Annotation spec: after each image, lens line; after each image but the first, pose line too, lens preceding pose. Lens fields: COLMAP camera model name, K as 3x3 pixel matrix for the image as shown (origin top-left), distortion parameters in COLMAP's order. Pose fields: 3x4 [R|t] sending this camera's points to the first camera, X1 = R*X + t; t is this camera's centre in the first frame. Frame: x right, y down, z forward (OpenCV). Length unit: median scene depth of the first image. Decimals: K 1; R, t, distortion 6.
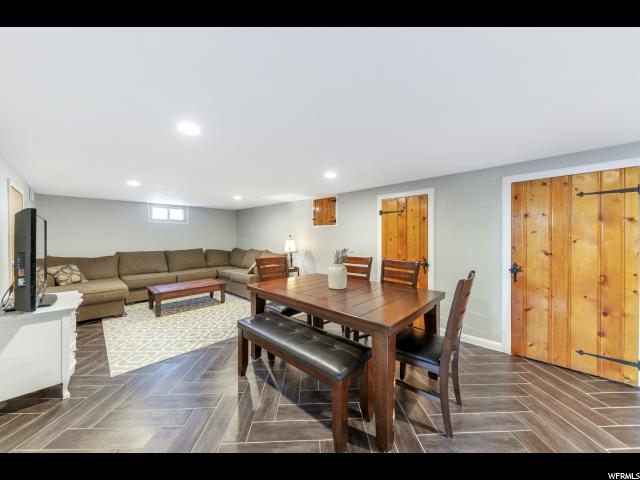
lens RADIAL K [[226.2, 0, 320.0], [0, 226.2, 240.0], [0, 0, 1]] dist [0.000636, 0.000084]
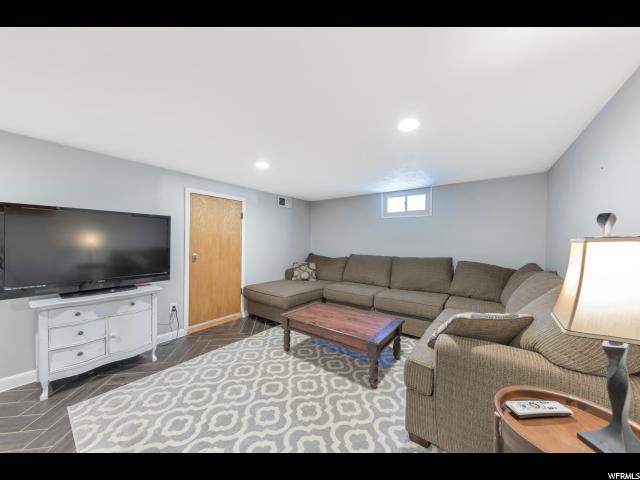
lens RADIAL K [[226.2, 0, 320.0], [0, 226.2, 240.0], [0, 0, 1]] dist [0.000636, 0.000084]
pose [[0.111280, 0.002635, -0.993786, -0.012127], [-0.017506, 0.999847, 0.000691, -0.000493], [0.993635, 0.017321, 0.111309, 0.642232]]
